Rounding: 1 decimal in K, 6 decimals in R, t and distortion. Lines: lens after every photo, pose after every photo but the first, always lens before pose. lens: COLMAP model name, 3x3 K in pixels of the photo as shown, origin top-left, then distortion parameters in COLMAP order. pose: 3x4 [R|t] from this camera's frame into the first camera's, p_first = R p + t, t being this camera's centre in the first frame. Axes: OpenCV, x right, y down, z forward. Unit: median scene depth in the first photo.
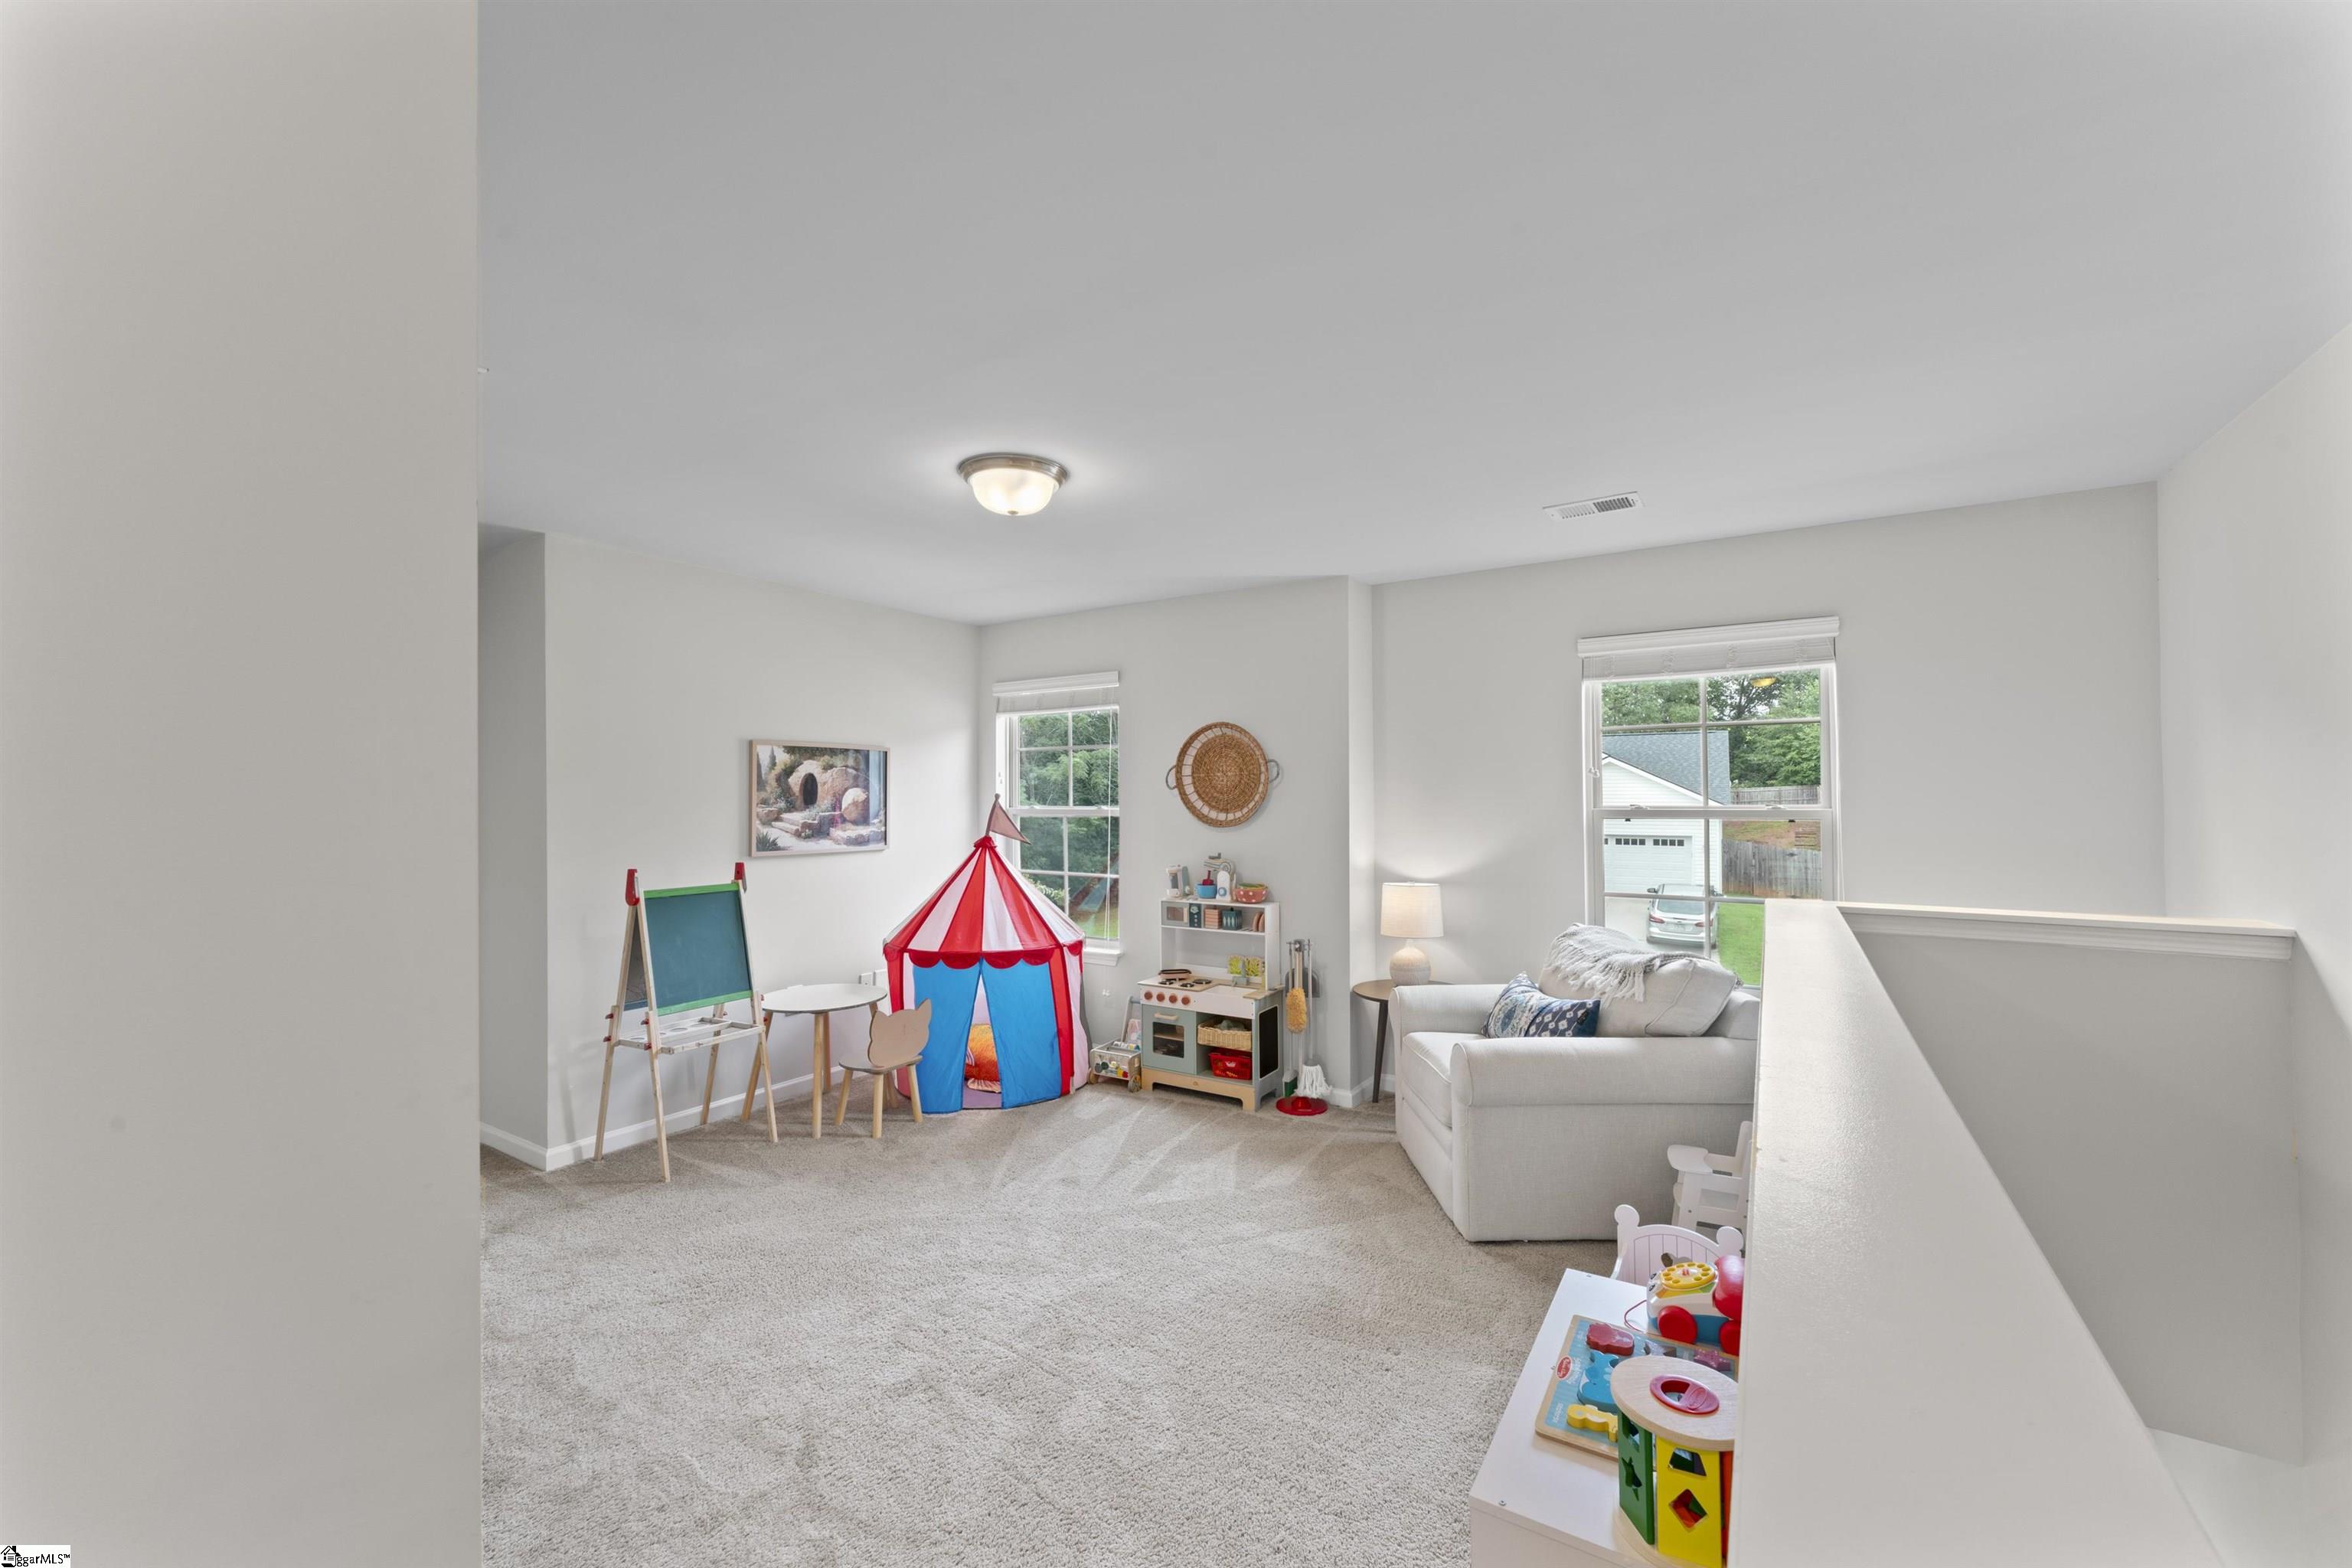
lens RADIAL K [[938.5, 0, 1173.3], [0, 938.5, 769.4], [0, 0, 1]] dist [0.000253, -0.000067]
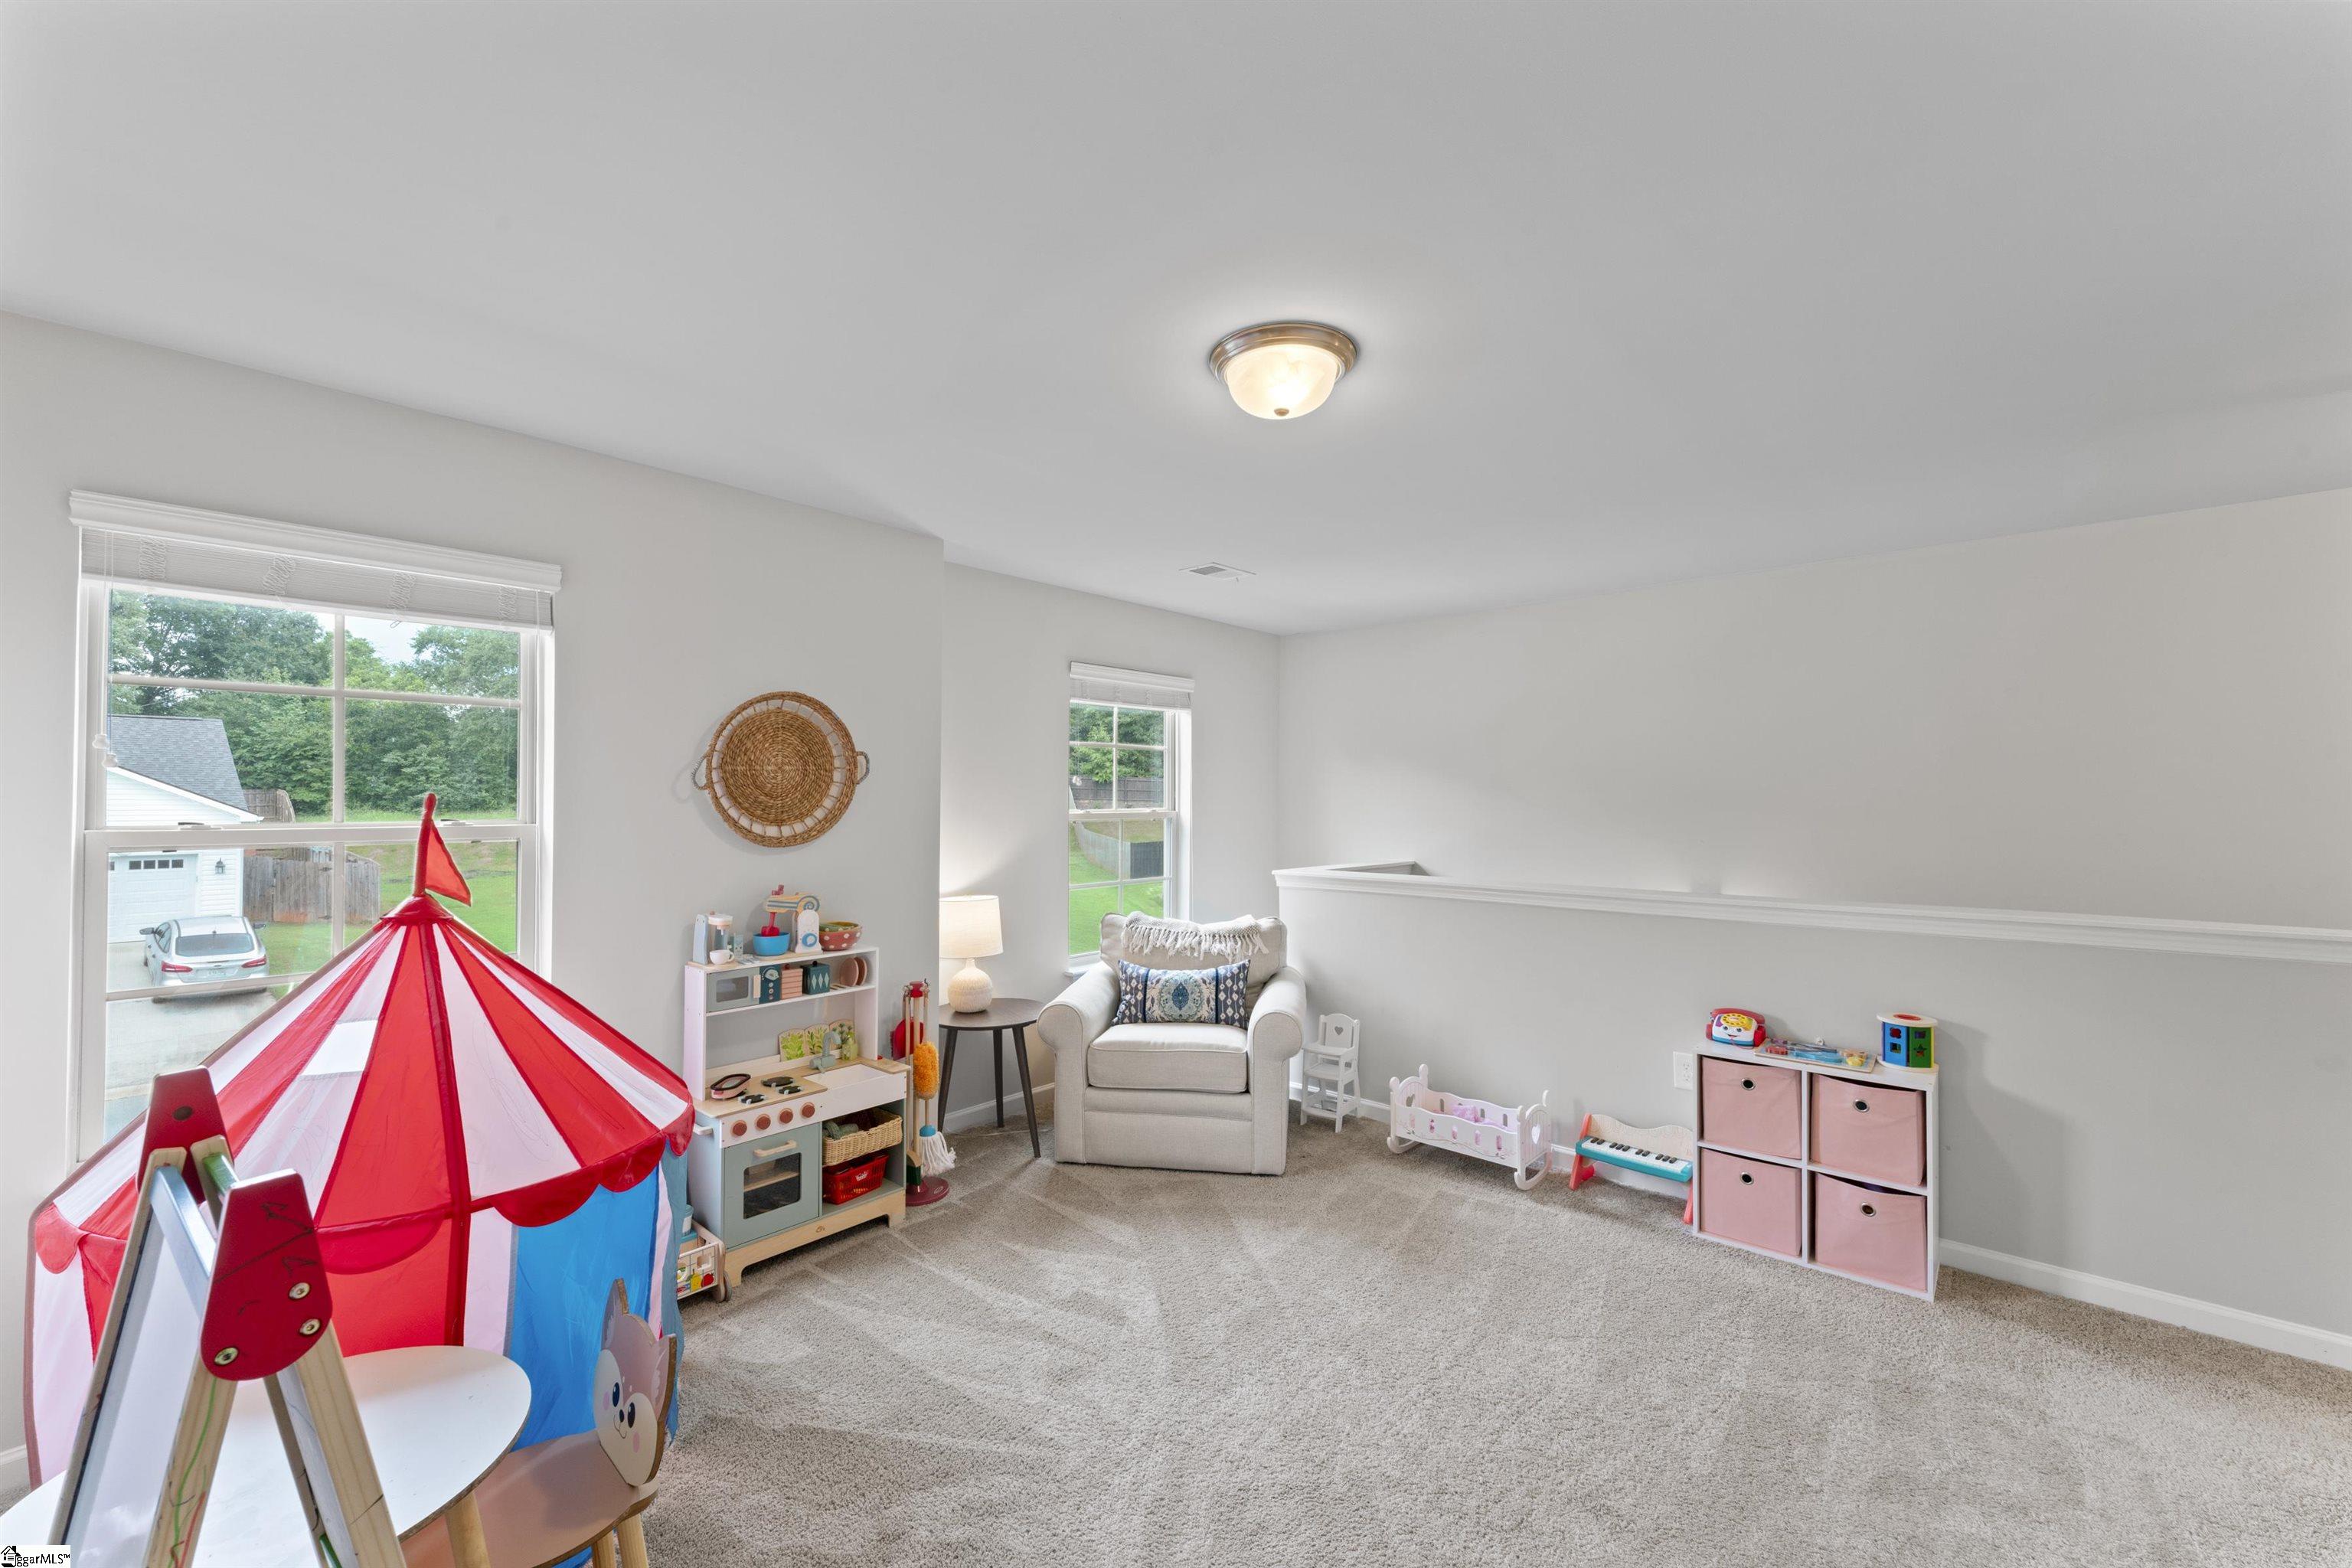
lens RADIAL K [[938.5, 0, 1173.3], [0, 938.5, 769.4], [0, 0, 1]] dist [0.000253, -0.000067]
pose [[0.153656, 0.034243, 0.987531, -0.586119], [-0.028250, 0.999143, -0.030250, 0.018614], [-0.987720, -0.023249, 0.154492, 0.627823]]
